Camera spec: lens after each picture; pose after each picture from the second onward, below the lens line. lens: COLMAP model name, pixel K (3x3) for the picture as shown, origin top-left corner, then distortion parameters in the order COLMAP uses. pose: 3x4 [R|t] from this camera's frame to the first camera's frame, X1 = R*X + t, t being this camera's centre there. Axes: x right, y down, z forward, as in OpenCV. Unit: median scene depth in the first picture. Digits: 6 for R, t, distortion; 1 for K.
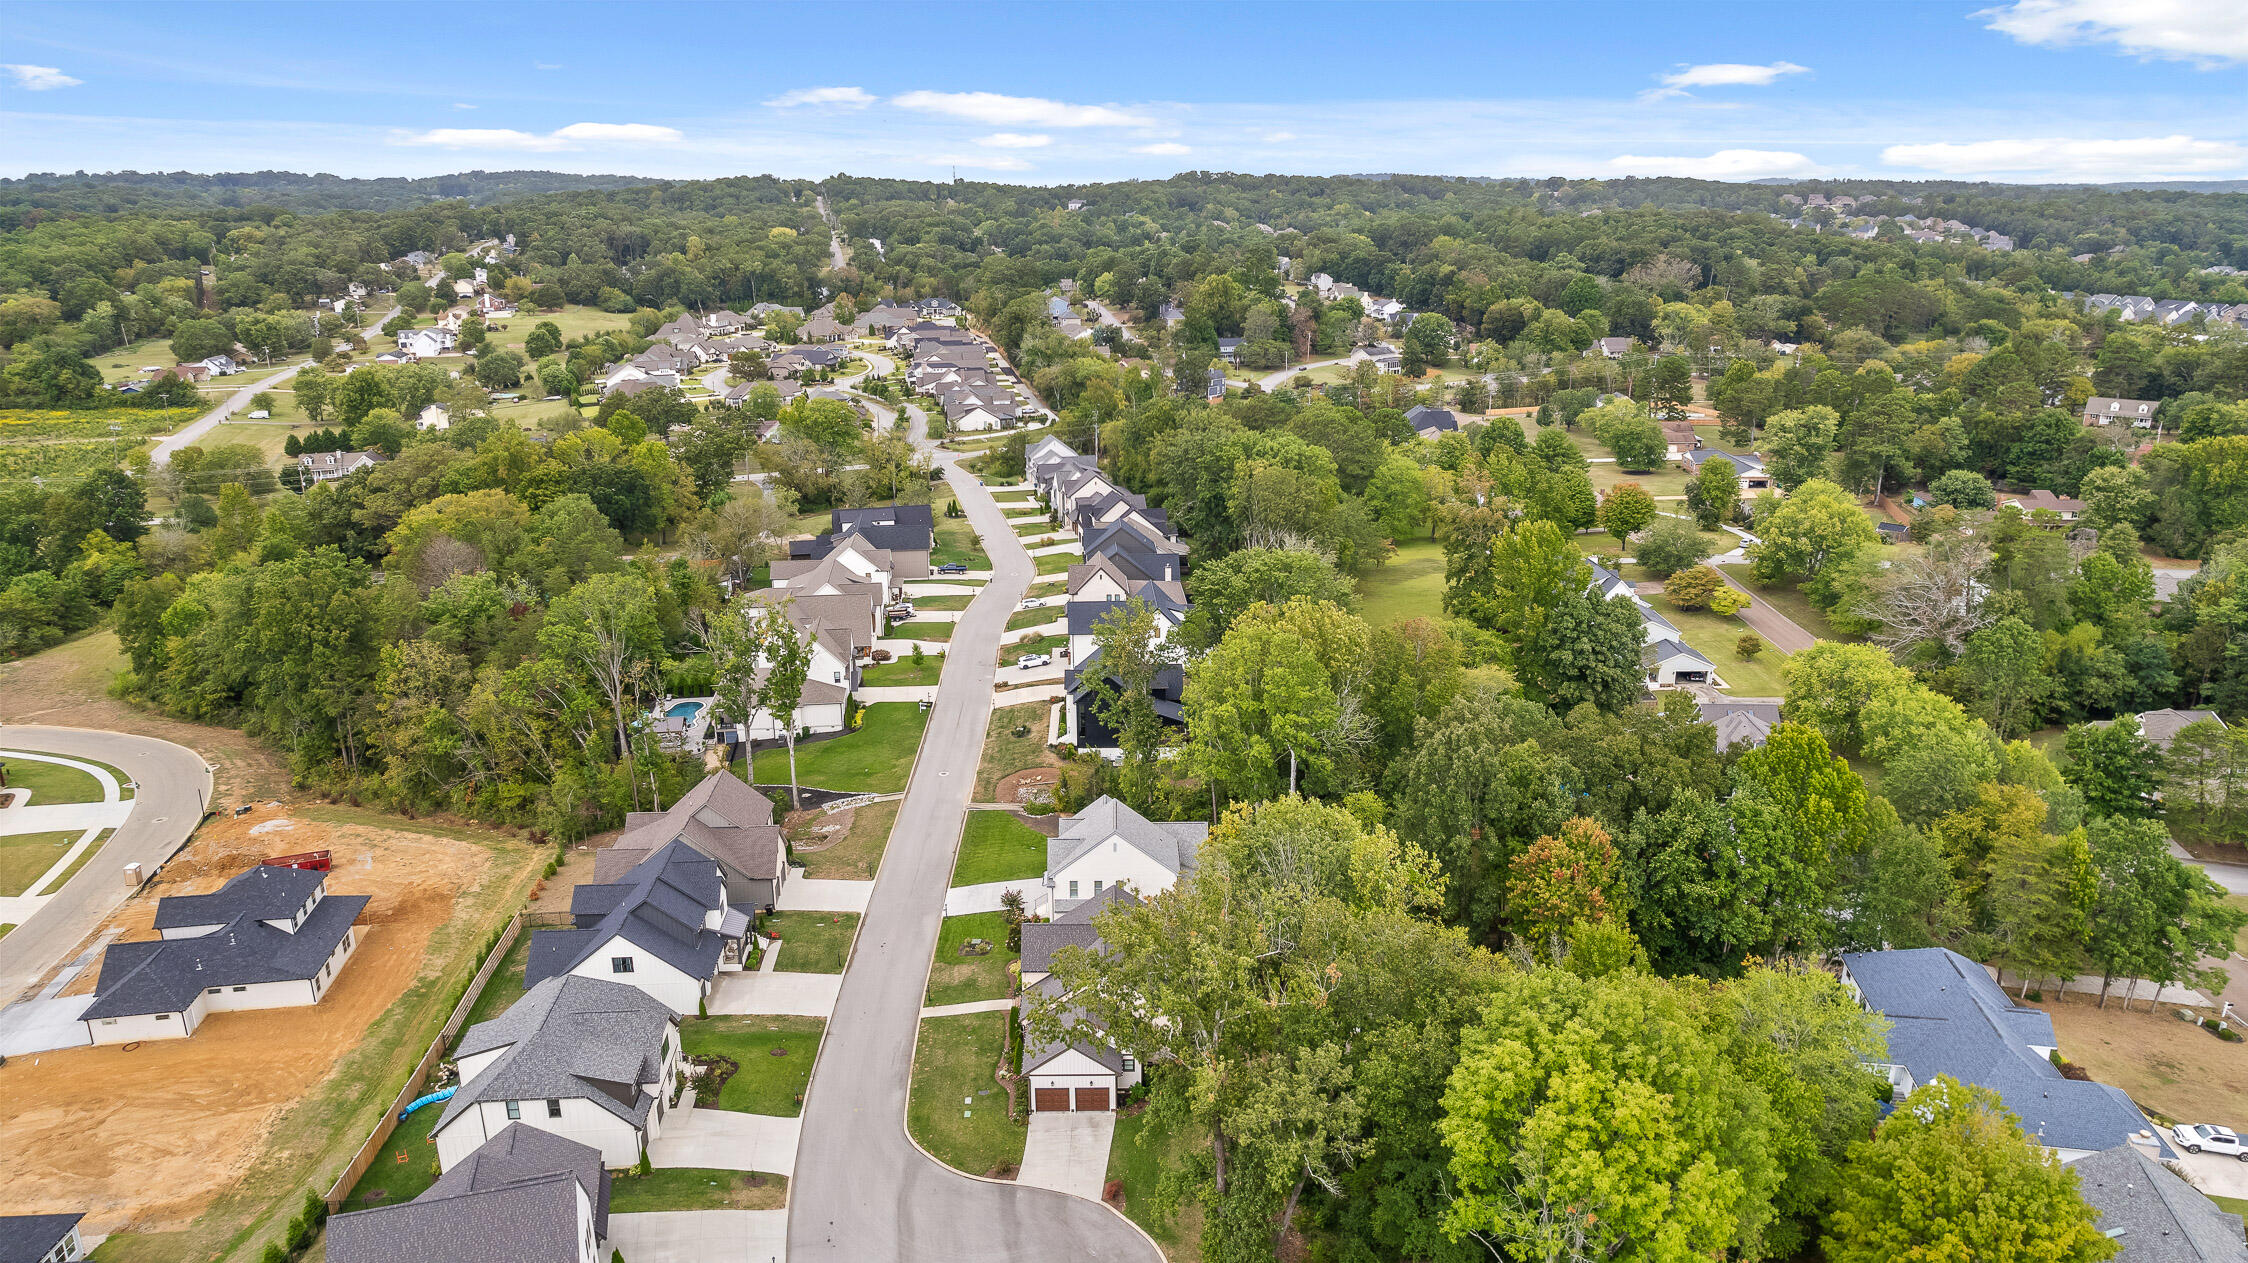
lens RADIAL K [[1432.7, 0, 1131.6], [0, 1432.7, 630.0], [0, 0, 1]] dist [-0.076094, 0.066300]
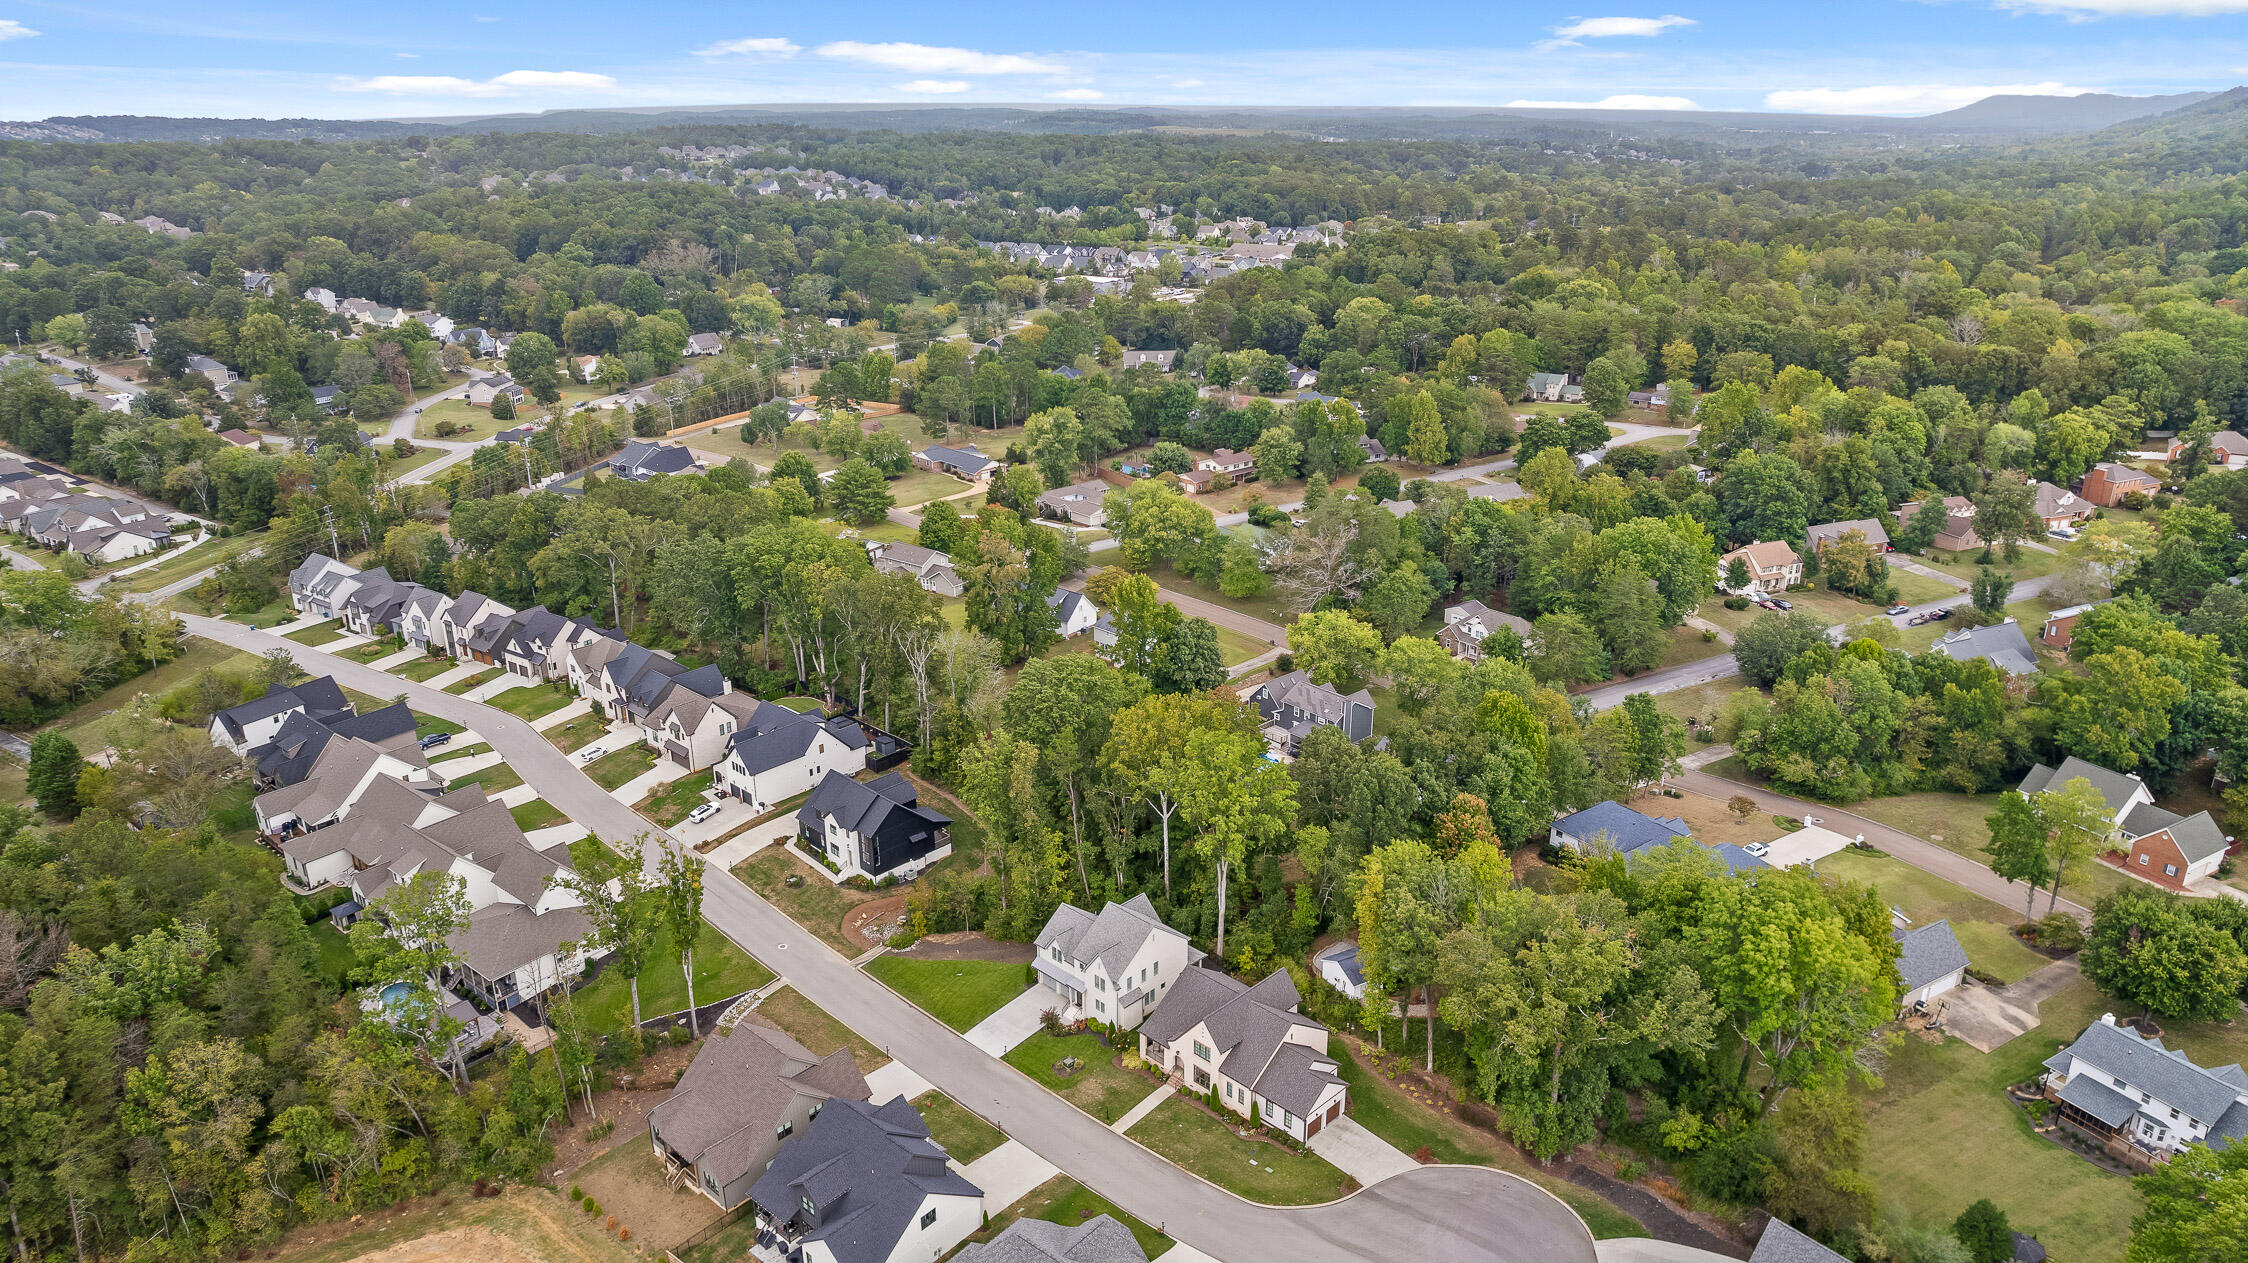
lens RADIAL K [[1432.7, 0, 1131.6], [0, 1432.7, 630.0], [0, 0, 1]] dist [-0.076094, 0.066300]
pose [[0.712609, -0.241613, 0.658643, -0.379467], [0.211840, 0.969108, 0.126304, -0.129442], [-0.668813, 0.049522, 0.741779, 0.047154]]
